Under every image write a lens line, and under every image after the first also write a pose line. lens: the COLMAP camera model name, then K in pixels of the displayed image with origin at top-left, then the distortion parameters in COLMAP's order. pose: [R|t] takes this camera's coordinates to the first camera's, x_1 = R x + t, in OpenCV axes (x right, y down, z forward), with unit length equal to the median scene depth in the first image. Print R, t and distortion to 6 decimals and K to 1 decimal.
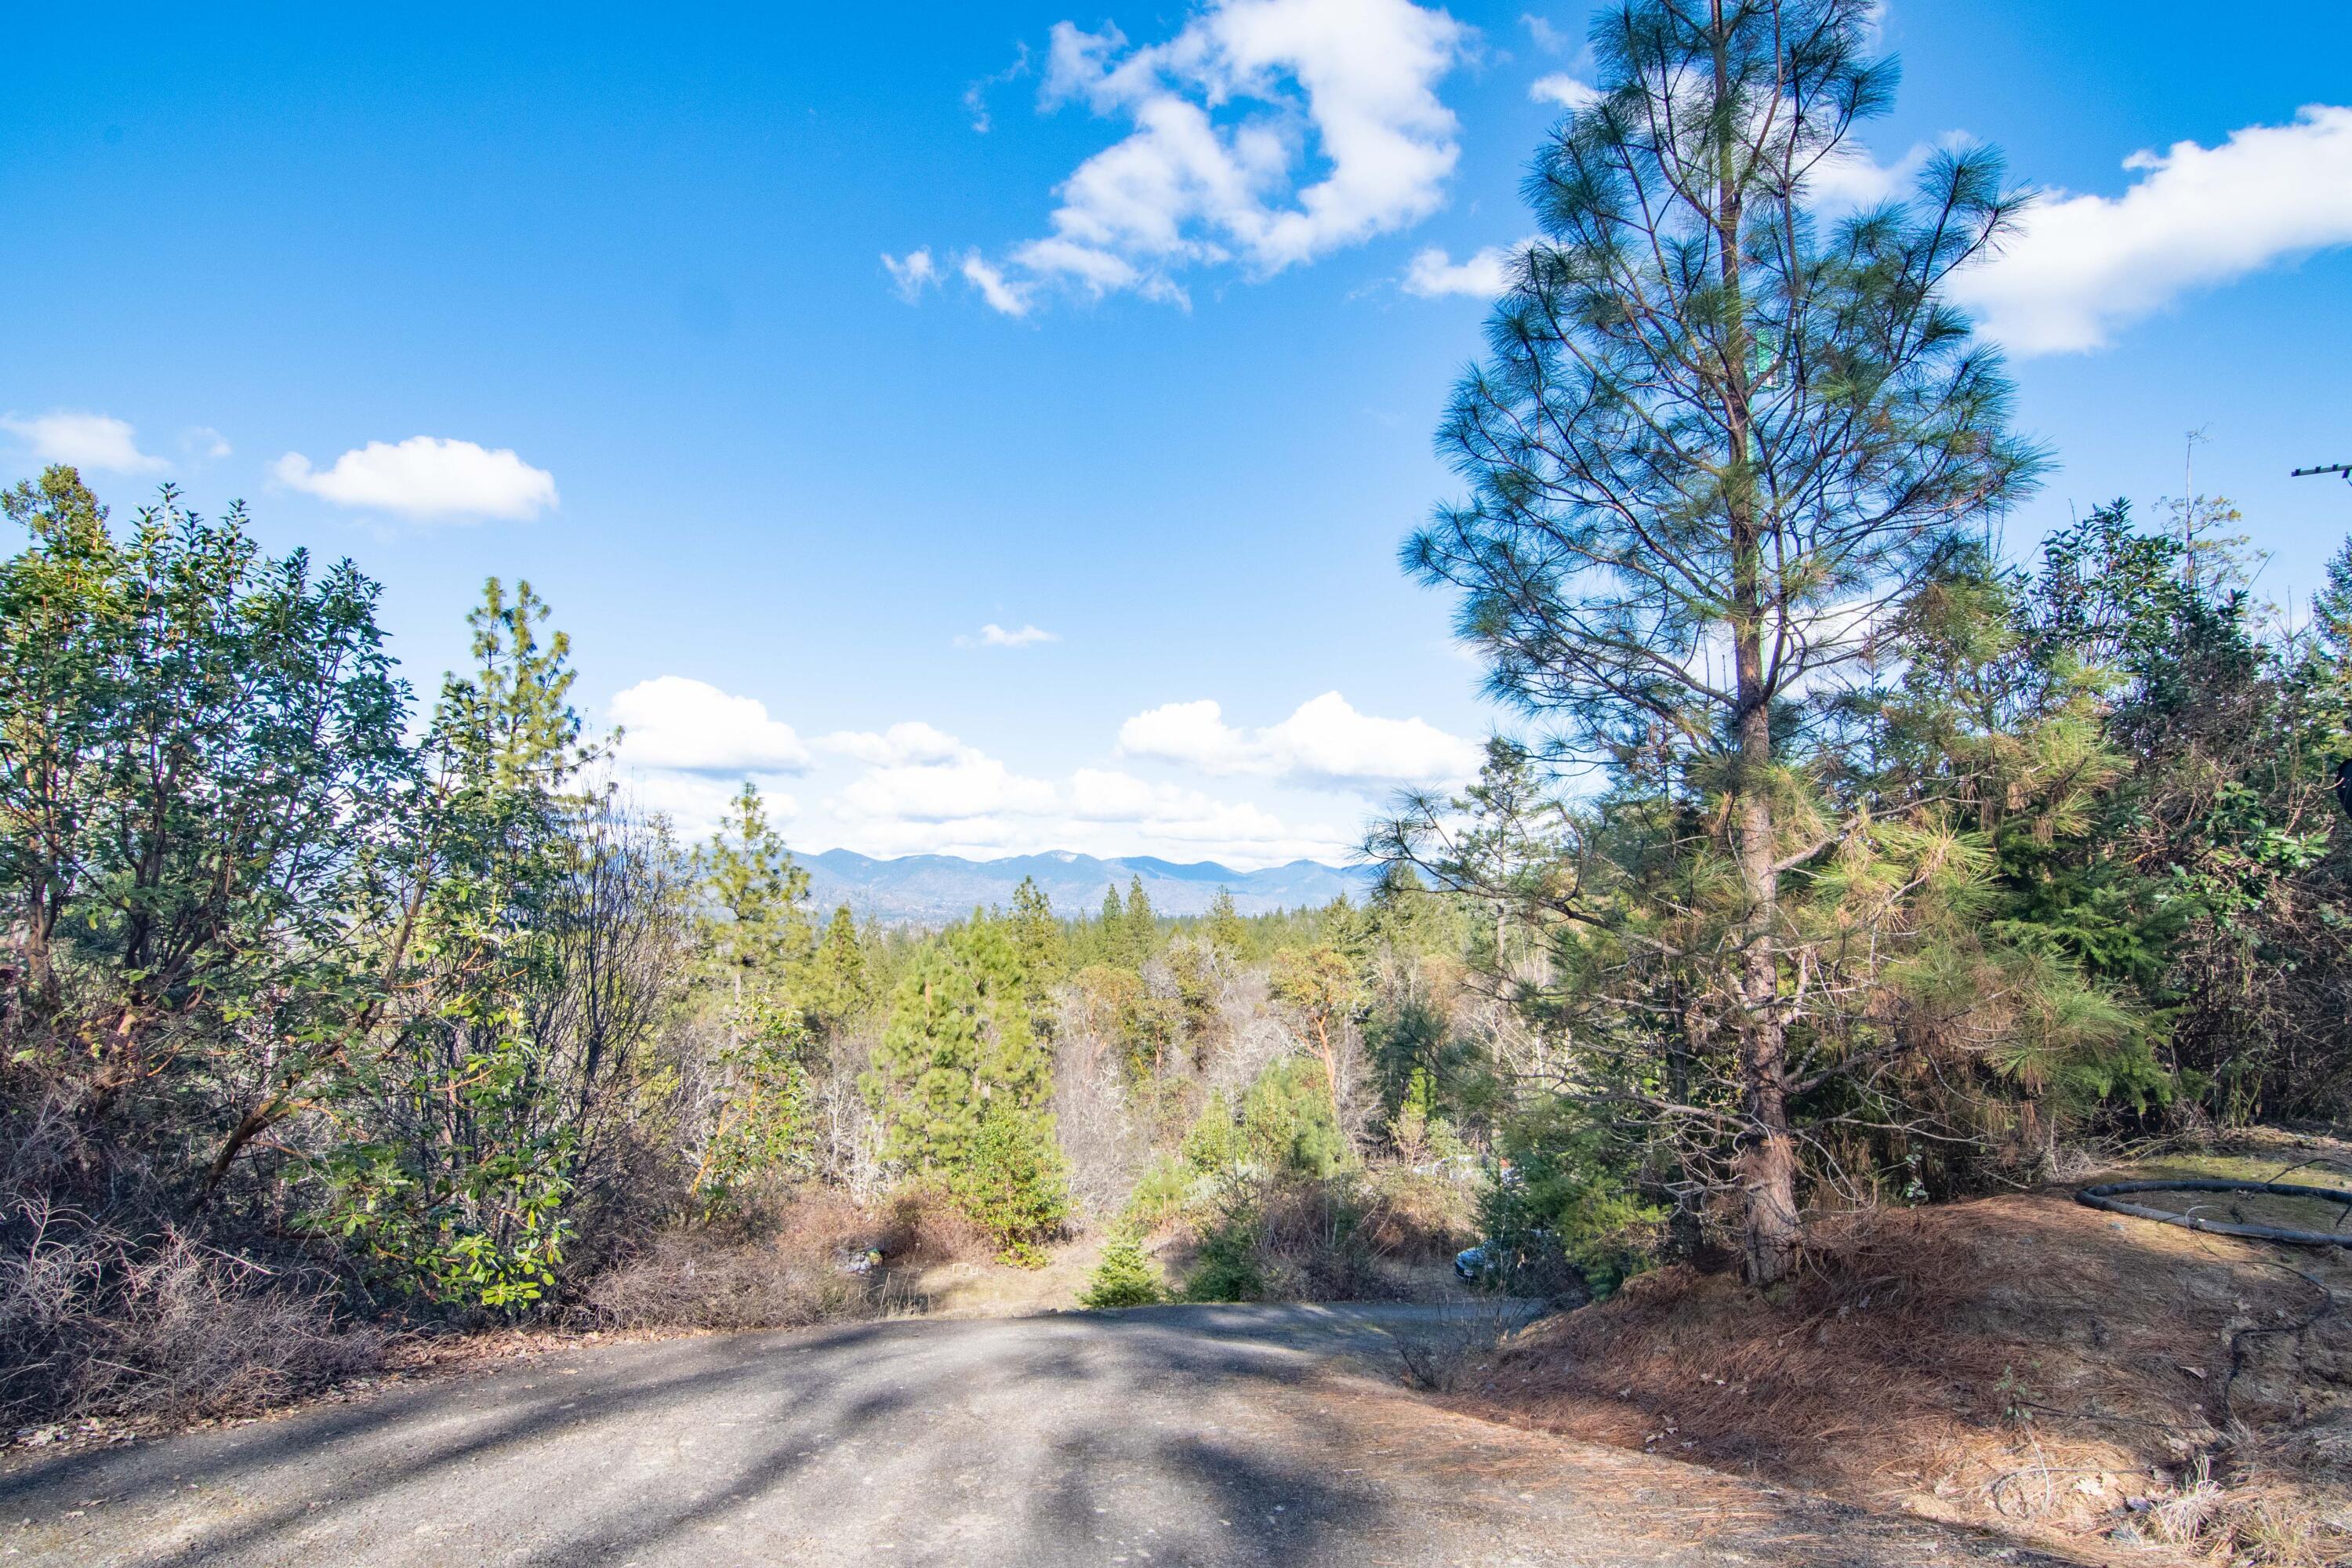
lens RADIAL K [[1137.6, 0, 1169.2], [0, 1137.6, 806.5], [0, 0, 1]] dist [-0.012046, 0.003451]
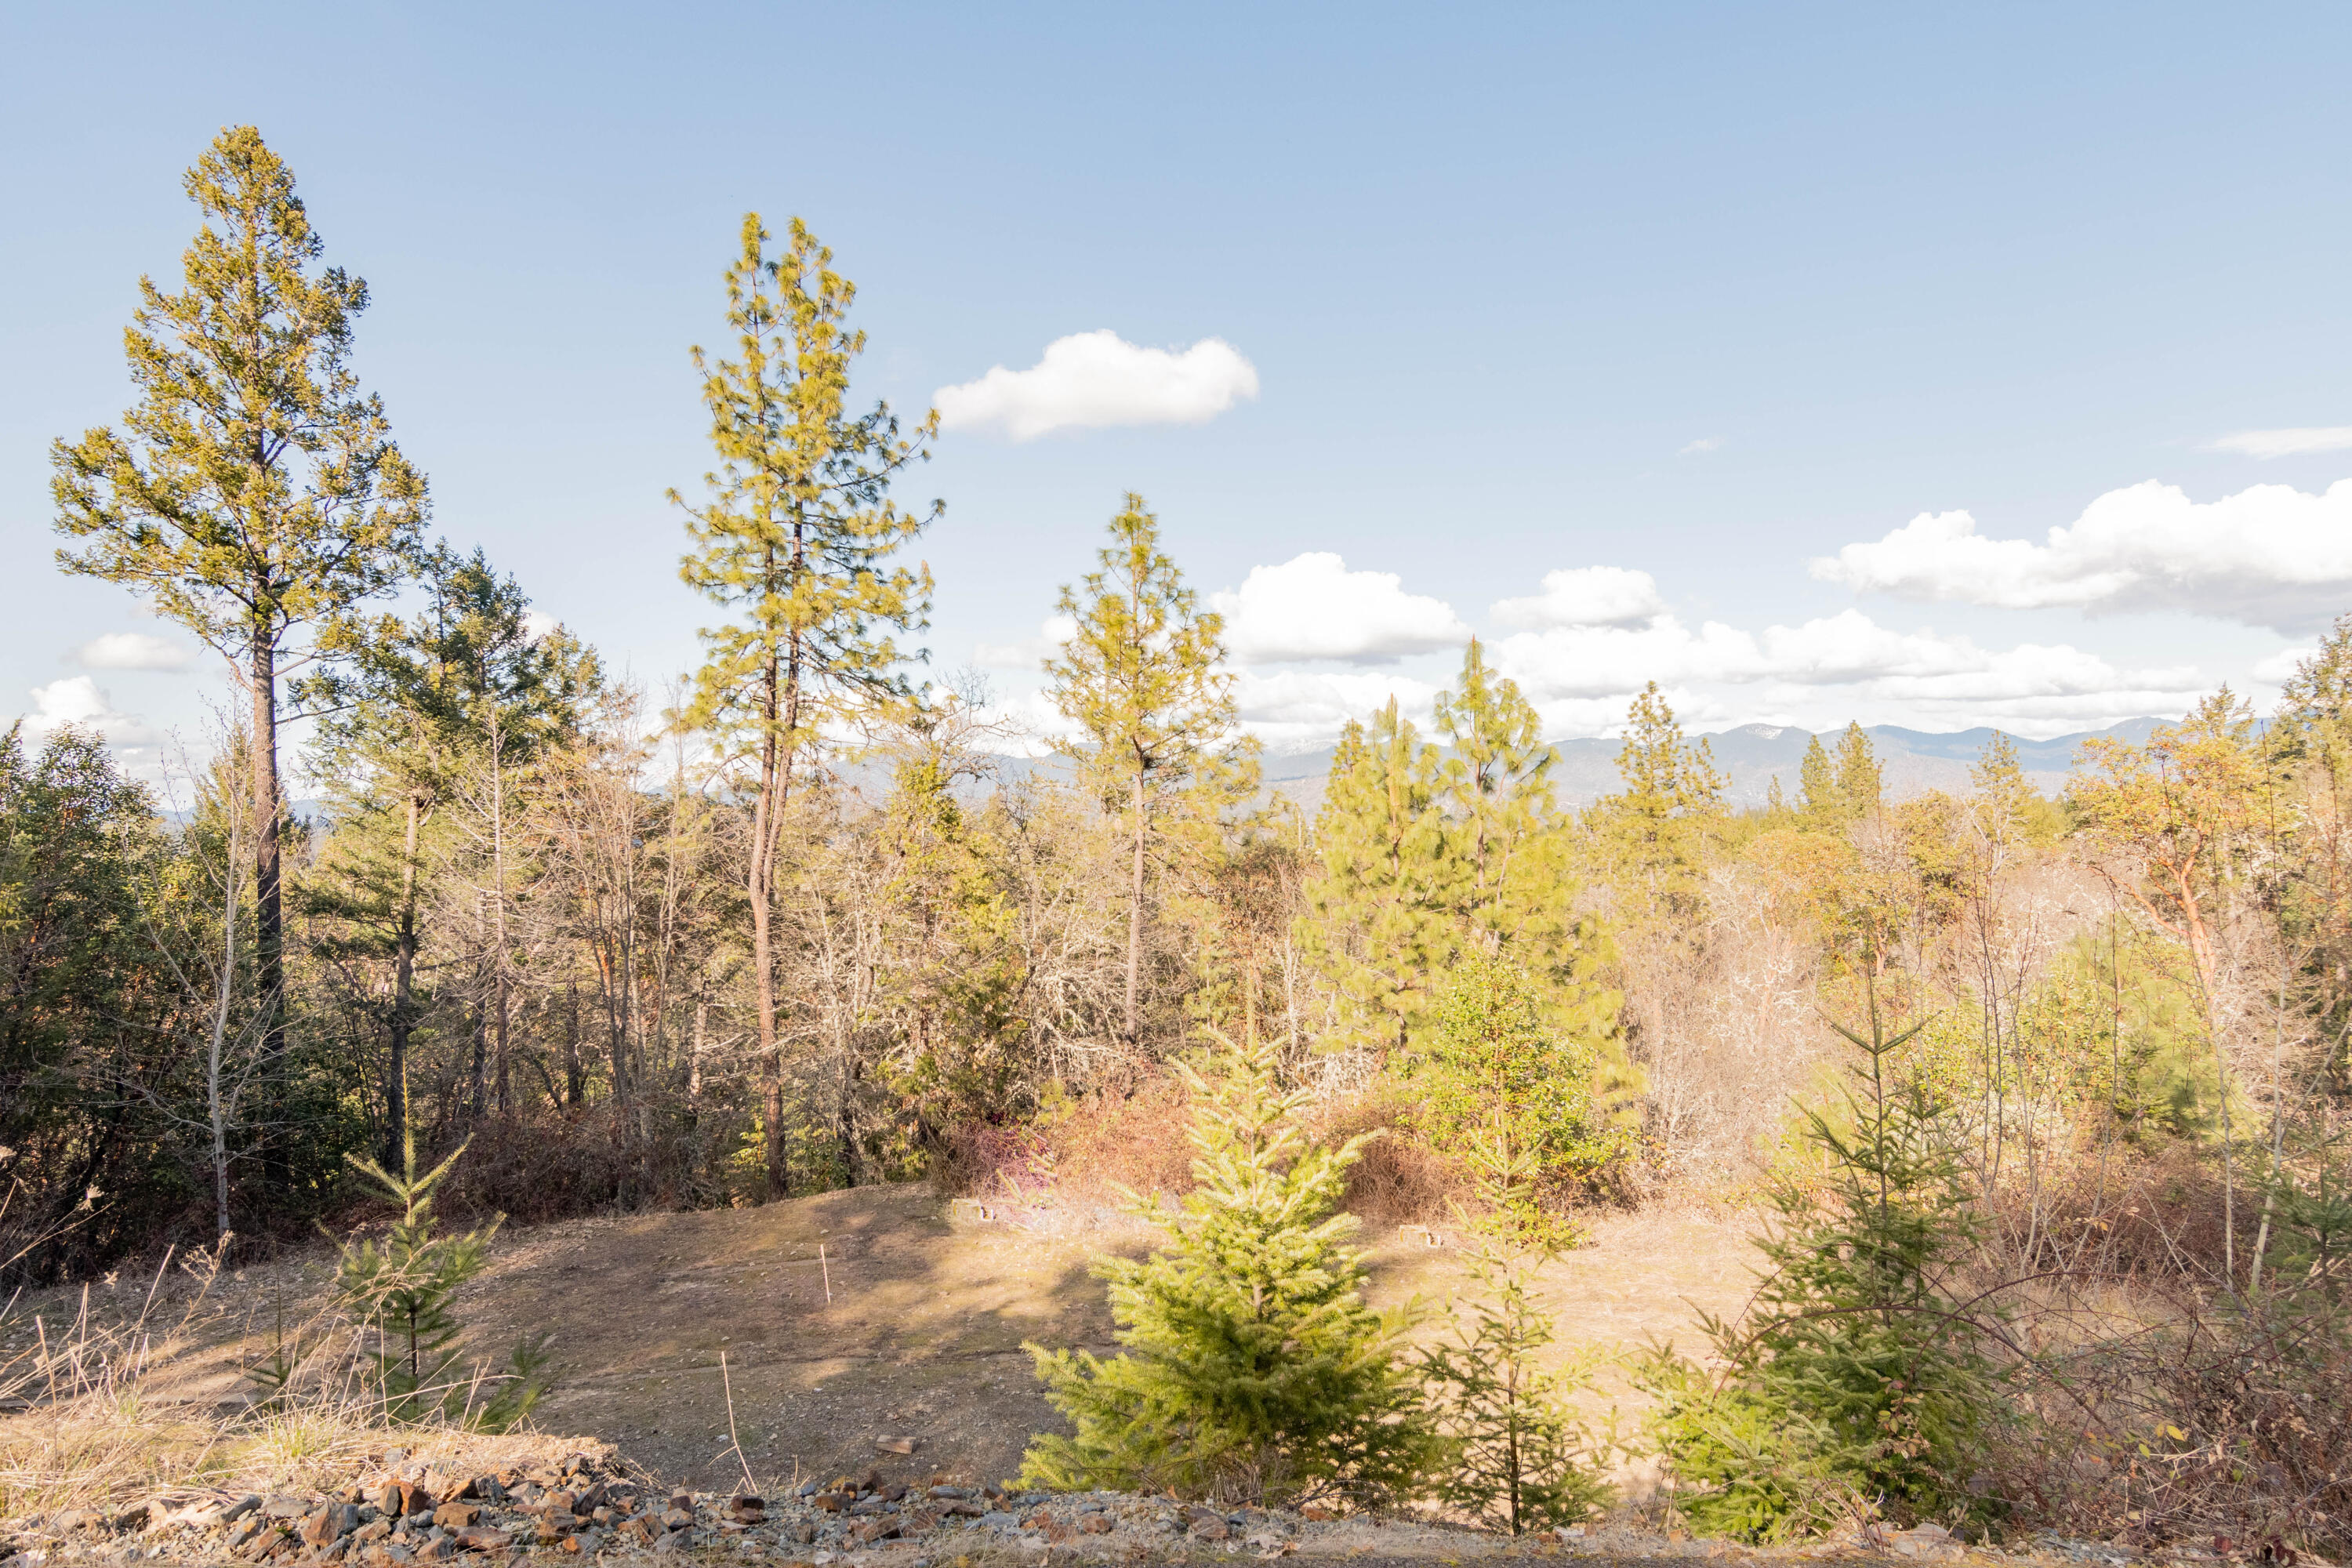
lens RADIAL K [[1359.4, 0, 1179.4], [0, 1359.4, 833.0], [0, 0, 1]] dist [-0.010232, 0.004848]
pose [[0.876374, -0.021745, -0.481140, 0.041733], [0.072859, 0.993469, 0.087810, 0.135725], [0.476088, -0.112010, 0.872235, 0.362523]]
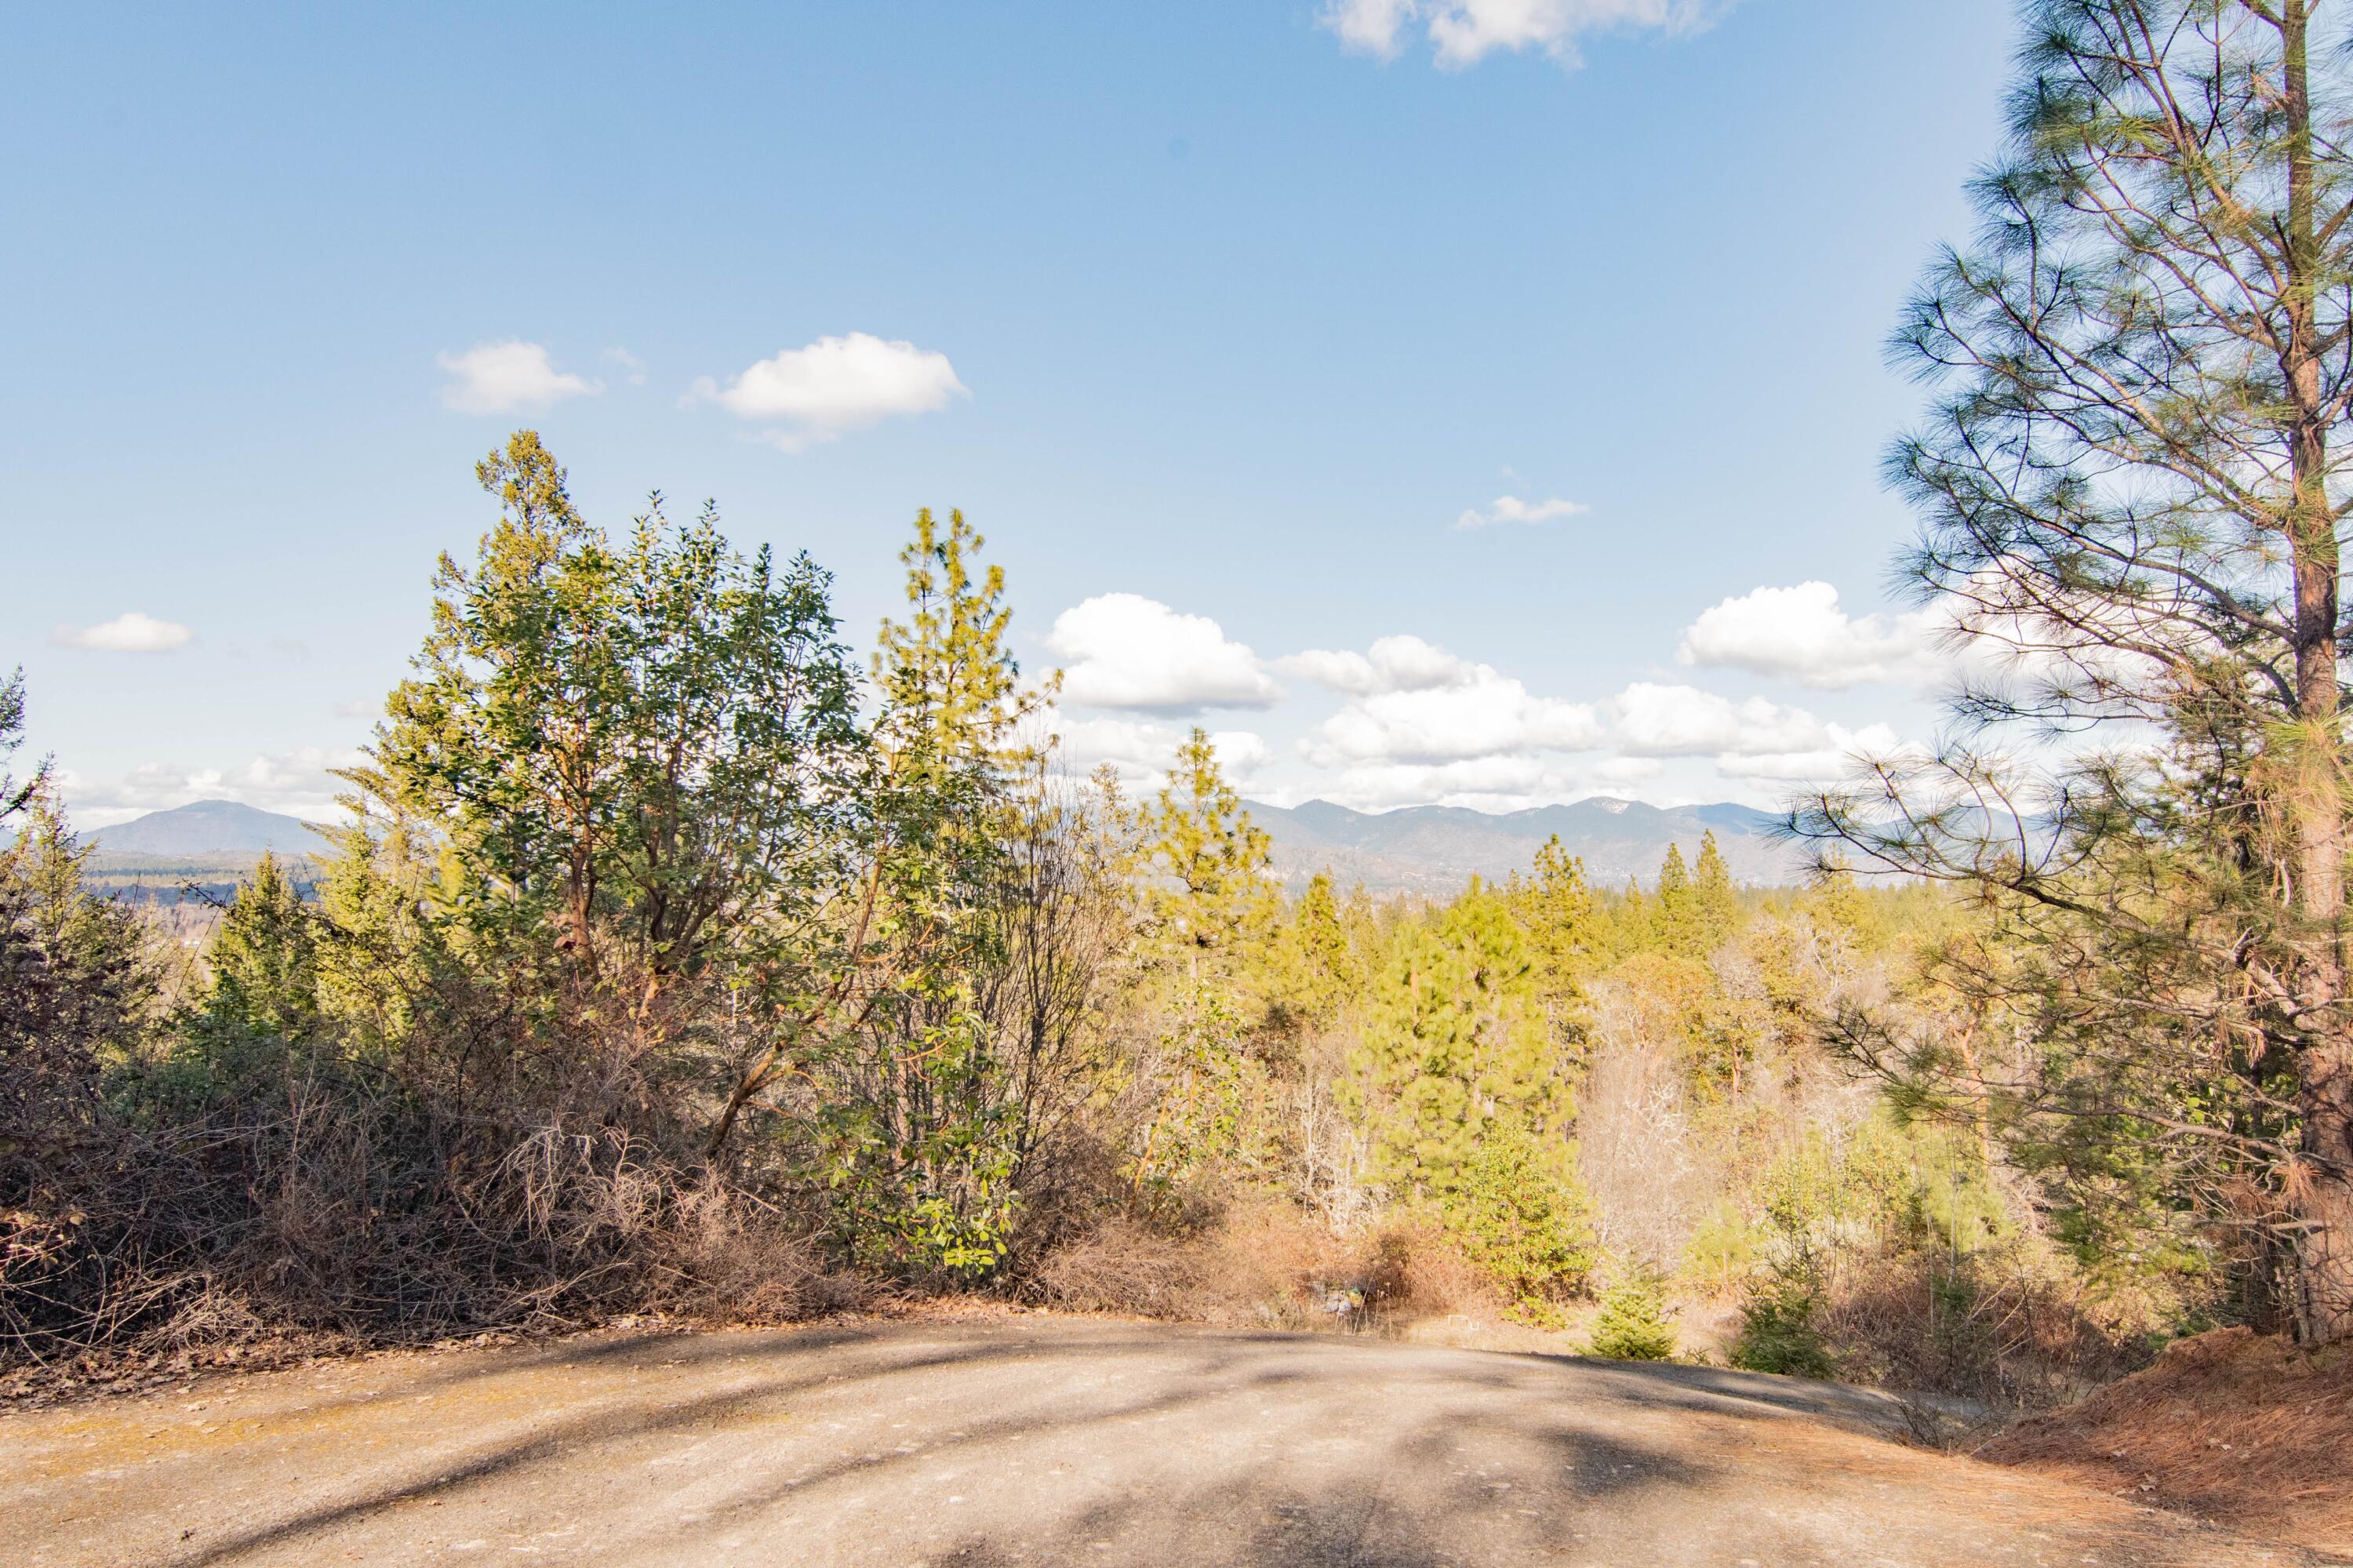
lens RADIAL K [[1504.5, 0, 1253.8], [0, 1504.5, 812.6], [0, 0, 1]] dist [0.024685, 0.010097]
pose [[0.947560, -0.014209, -0.319261, 0.026232], [0.029296, 0.998667, 0.042503, -0.006253], [0.318232, -0.049627, 0.946713, -0.047769]]
